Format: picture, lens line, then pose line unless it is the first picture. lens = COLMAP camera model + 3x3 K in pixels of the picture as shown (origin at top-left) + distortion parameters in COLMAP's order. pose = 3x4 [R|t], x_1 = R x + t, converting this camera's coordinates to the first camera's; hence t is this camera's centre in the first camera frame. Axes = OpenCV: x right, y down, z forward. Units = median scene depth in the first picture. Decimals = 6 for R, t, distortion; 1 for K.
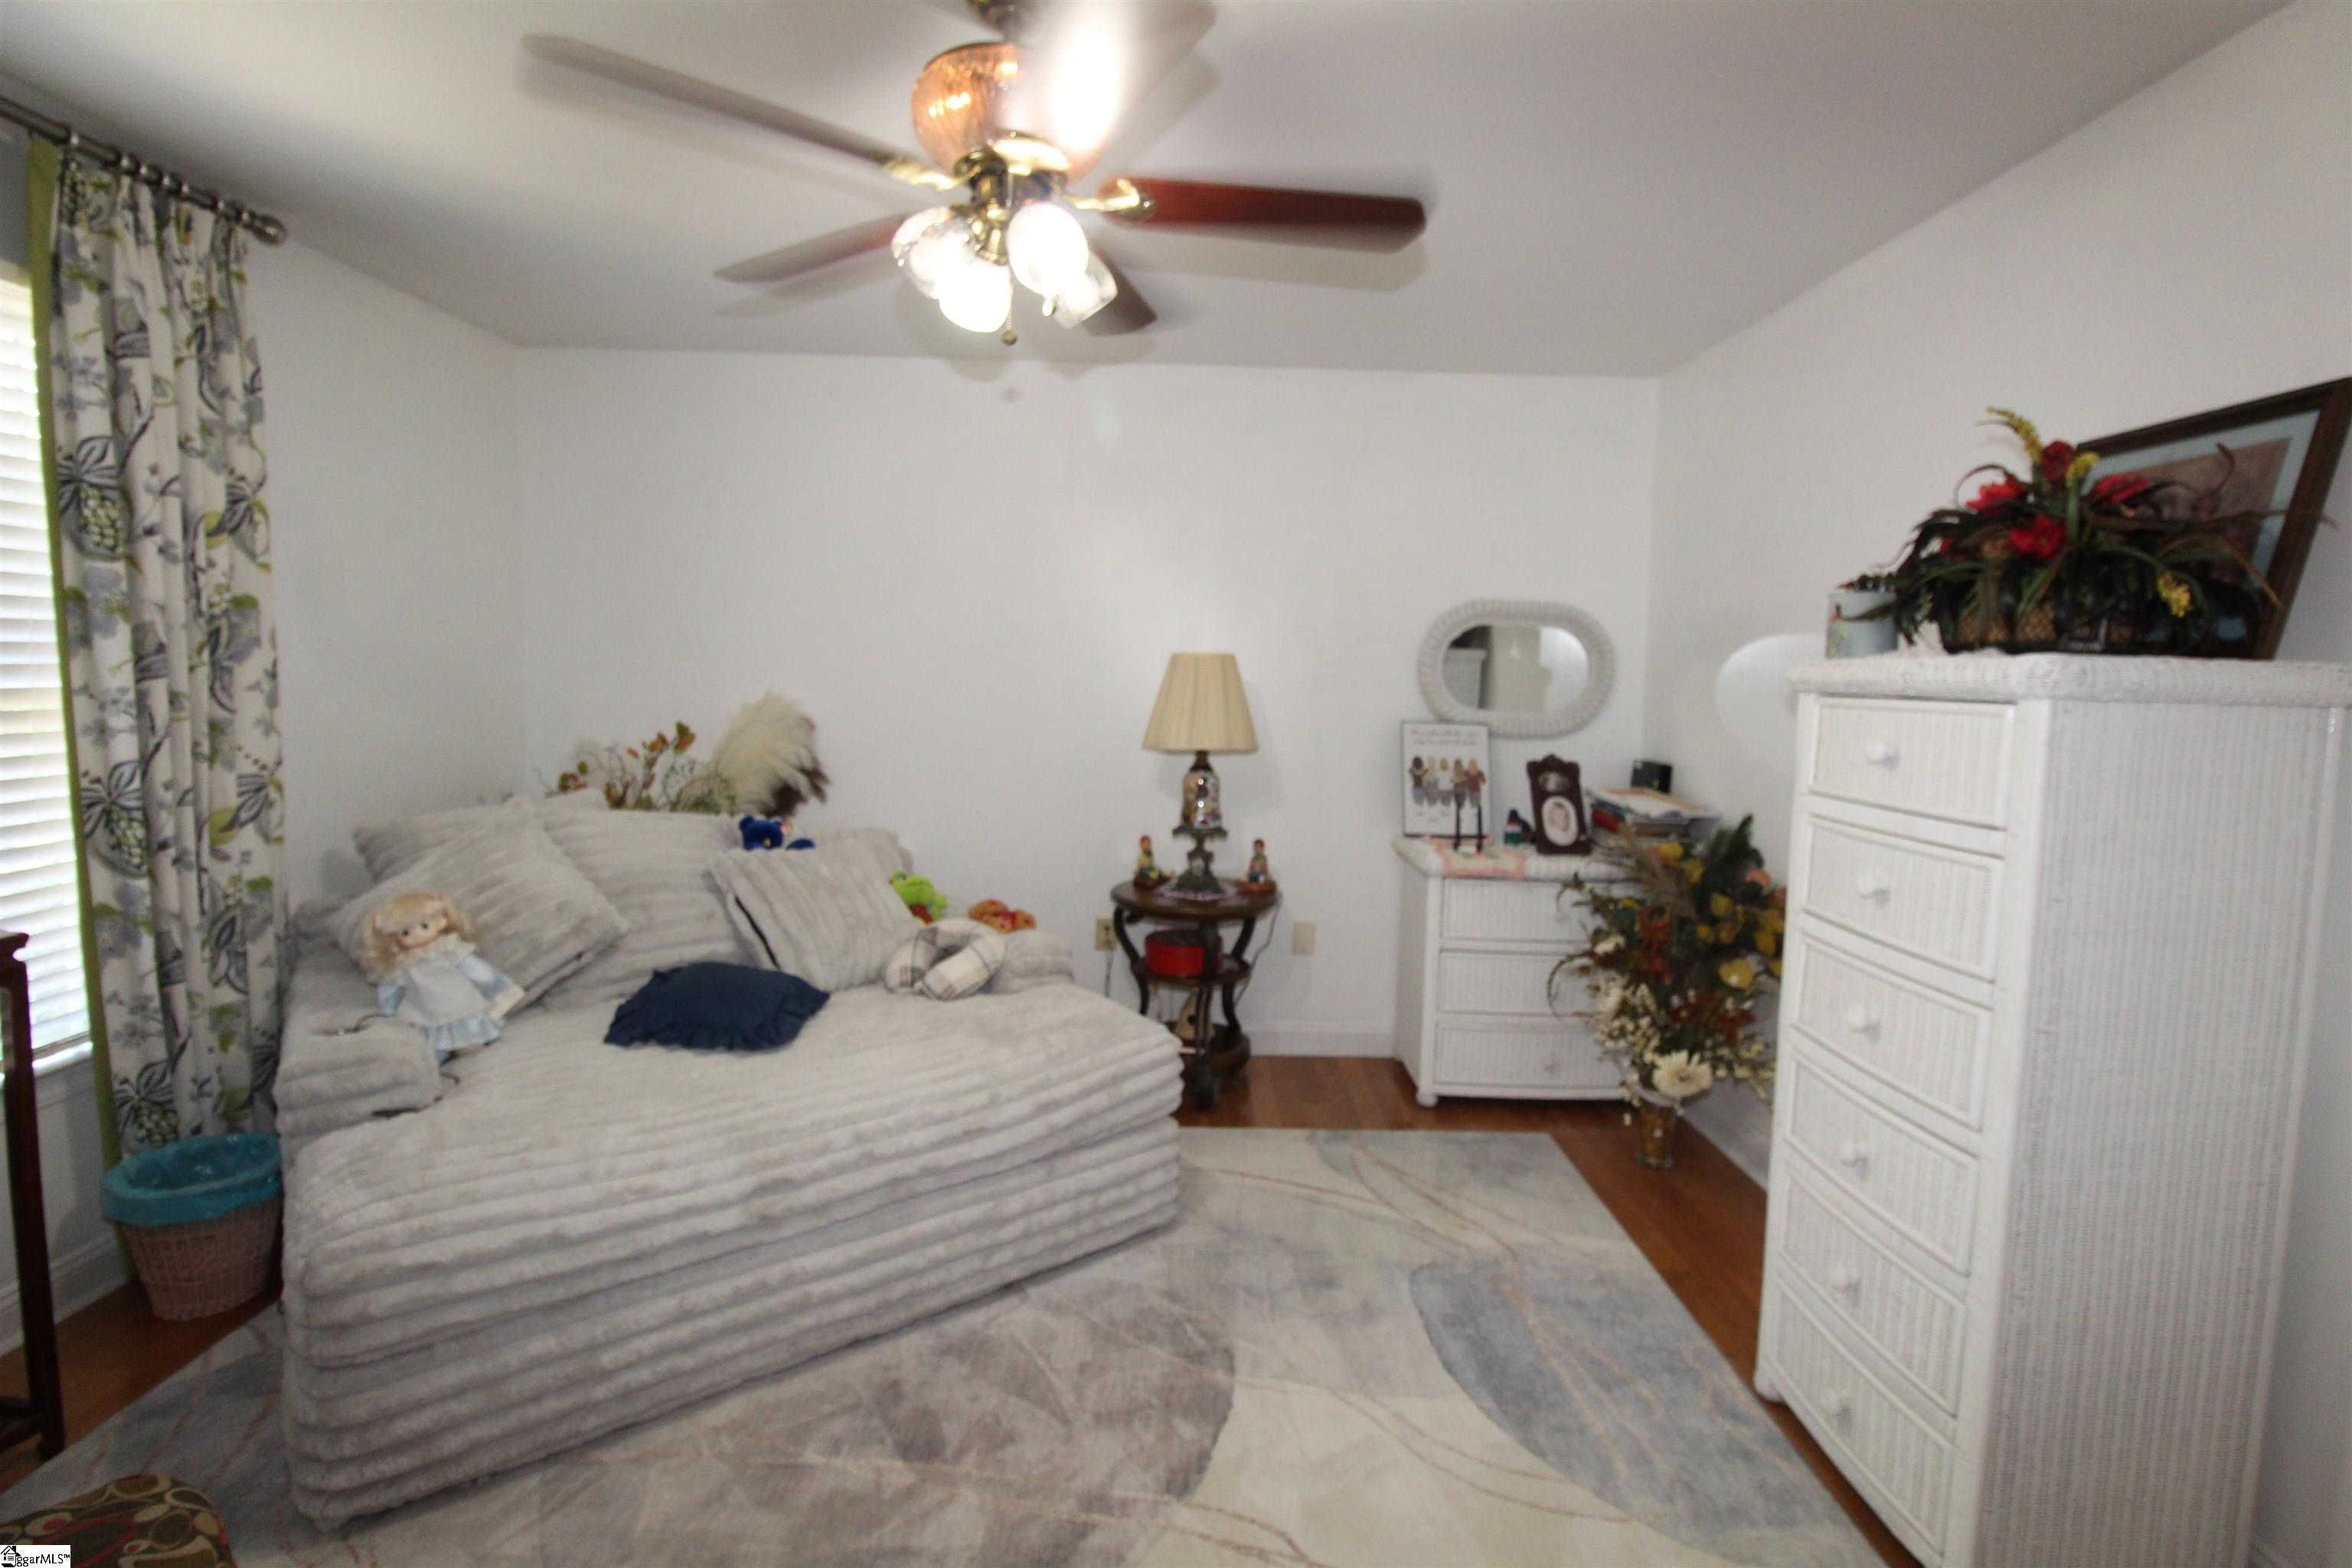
lens RADIAL K [[1094.3, 0, 1197.2], [0, 1094.3, 764.0], [0, 0, 1]] dist [-0.013983, -0.005859]
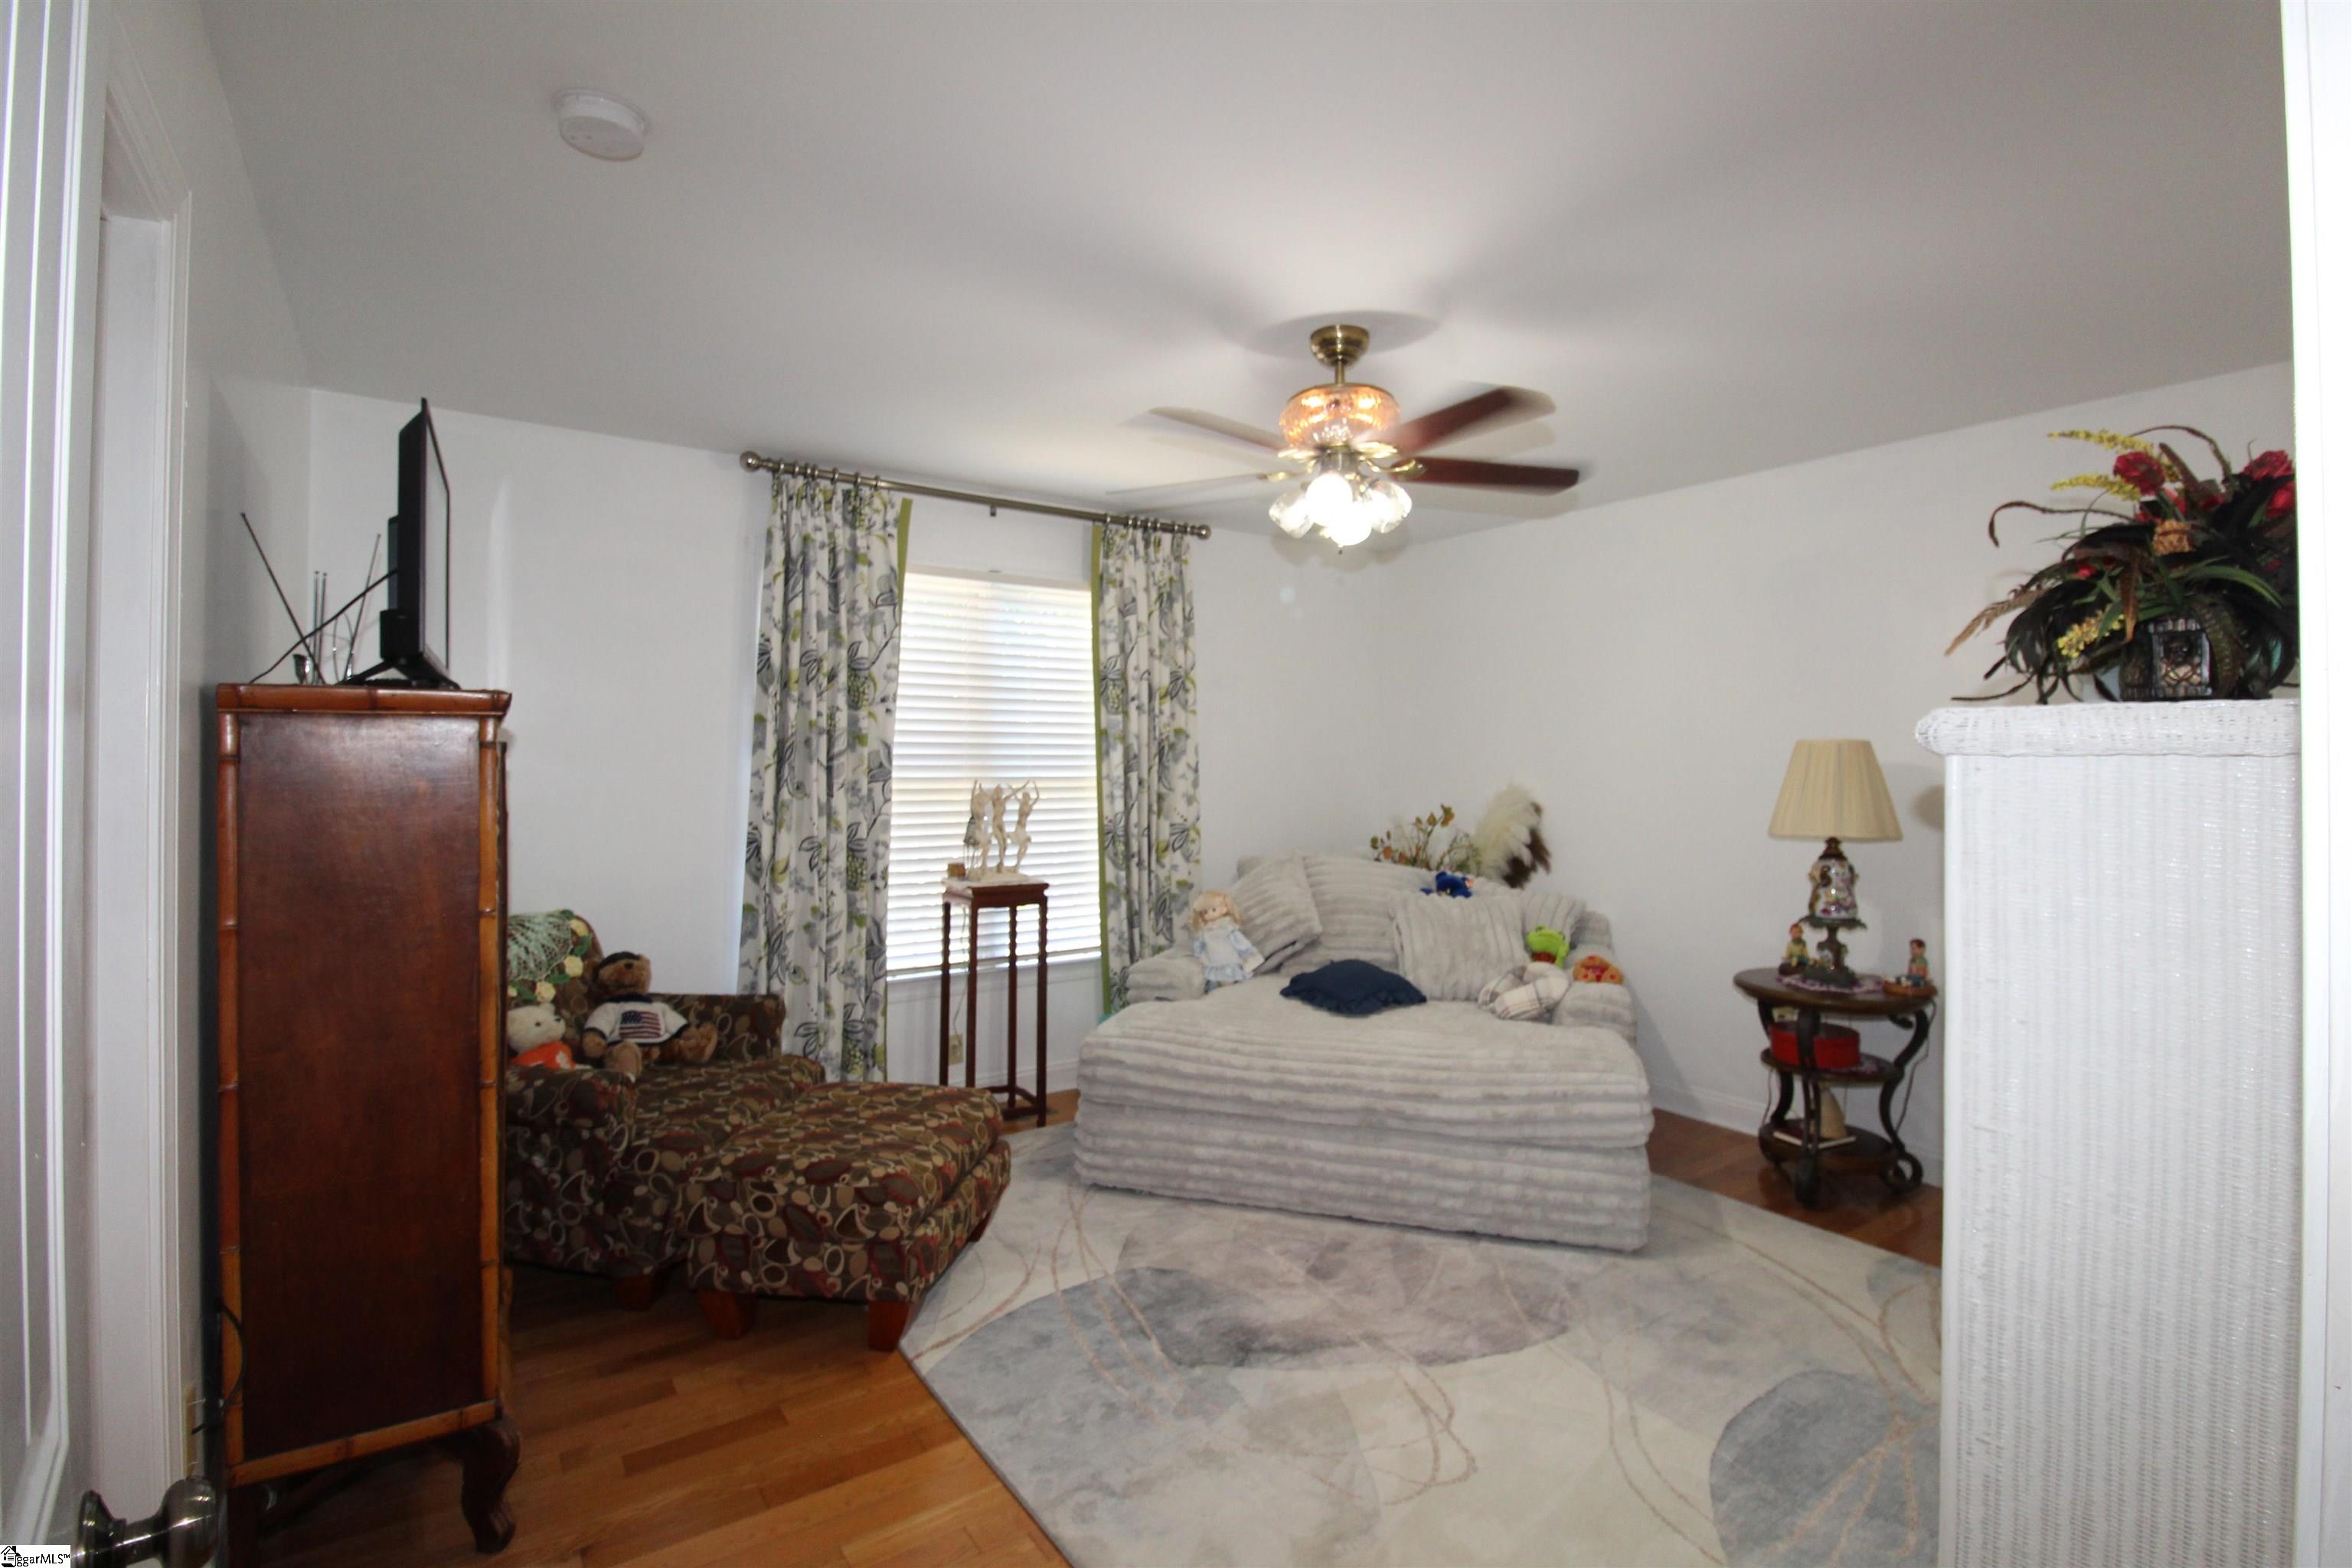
lens RADIAL K [[1094.3, 0, 1190.5], [0, 1094.3, 775.0], [0, 0, 1]] dist [-0.013983, -0.005859]
pose [[0.553634, -0.011934, -0.832674, 0.764676], [-0.062081, 0.996524, -0.055559, 0.032328], [0.830443, 0.082452, 0.550969, -0.031872]]
